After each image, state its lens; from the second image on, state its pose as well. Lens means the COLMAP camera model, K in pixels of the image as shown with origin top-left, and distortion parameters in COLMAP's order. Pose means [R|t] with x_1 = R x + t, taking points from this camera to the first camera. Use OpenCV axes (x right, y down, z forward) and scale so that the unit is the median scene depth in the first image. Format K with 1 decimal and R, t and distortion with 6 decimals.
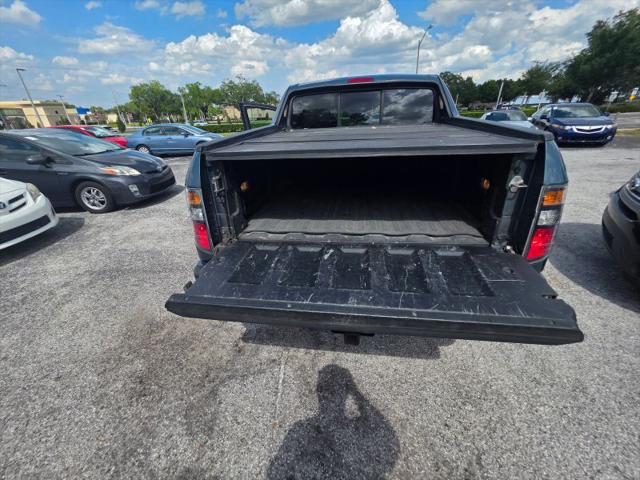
lens RADIAL K [[259.3, 0, 319.5], [0, 259.3, 242.3], [0, 0, 1]] dist [-0.004936, 0.002808]
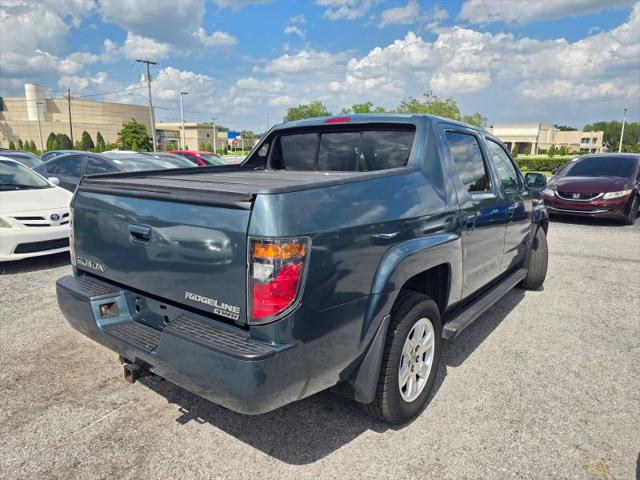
lens RADIAL K [[435.2, 0, 314.6], [0, 435.2, 235.5], [0, 0, 1]] dist [0.042499, -0.038892]
pose [[0.870615, 0.132785, -0.473705, 0.171686], [-0.248102, 0.949980, -0.189693, 0.003040], [0.424822, 0.282677, 0.860012, -0.029505]]
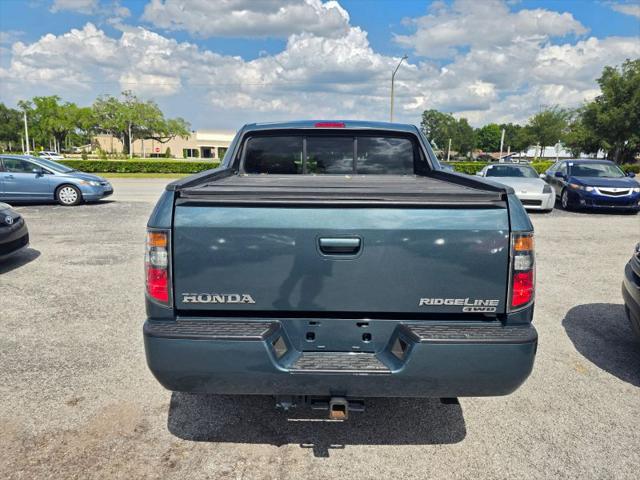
lens RADIAL K [[435.7, 0, 313.4], [0, 435.7, 232.5], [0, 0, 1]] dist [0.048376, -0.046545]
pose [[0.988722, 0.028894, 0.146950, -0.021584], [0.013715, 0.959620, -0.280966, 0.026789], [-0.149134, 0.279812, 0.948401, -0.057717]]
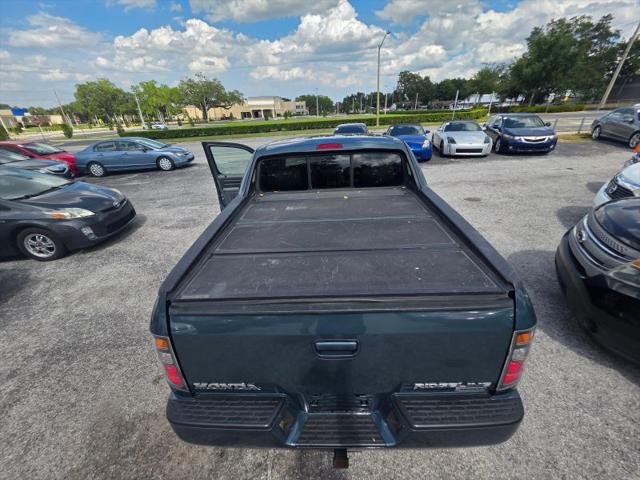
lens RADIAL K [[258.3, 0, 320.1], [0, 258.3, 240.7], [0, 0, 1]] dist [0.002065, -0.000931]
pose [[0.992789, -0.060140, 0.103699, -0.000599], [0.059651, 0.998189, 0.007807, -0.058299], [-0.103981, -0.001565, 0.994578, 0.004121]]
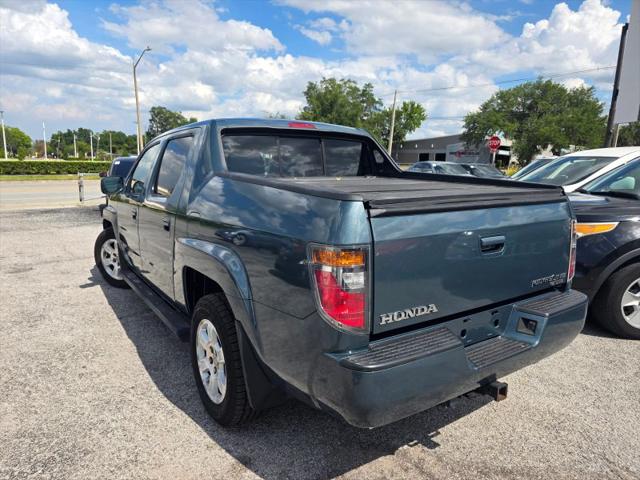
lens RADIAL K [[433.0, 0, 313.4], [0, 433.0, 241.3], [0, 0, 1]] dist [0.051359, -0.048931]
pose [[0.739924, -0.070019, 0.669036, -0.164482], [0.251645, 0.951167, -0.178762, -0.002876], [-0.623849, 0.300630, 0.721412, 0.017456]]
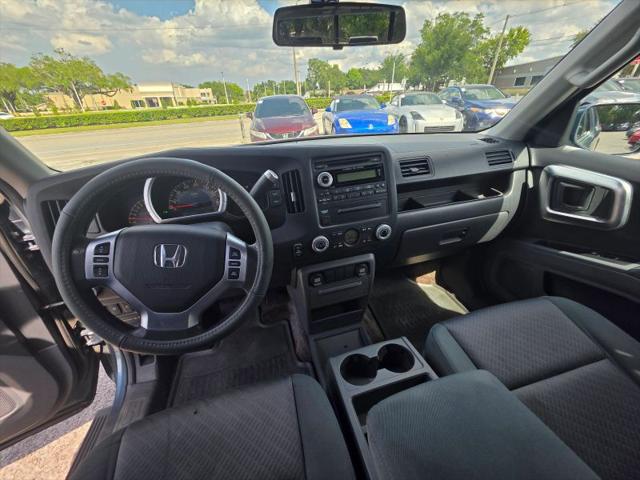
lens RADIAL K [[259.6, 0, 319.0], [0, 259.6, 238.3], [0, 0, 1]] dist [-0.001123, 0.001035]
pose [[0.915400, -0.194983, 0.352172, 0.032147], [0.185663, 0.980755, 0.060410, -0.149824], [-0.357173, 0.010086, 0.933984, 0.323438]]
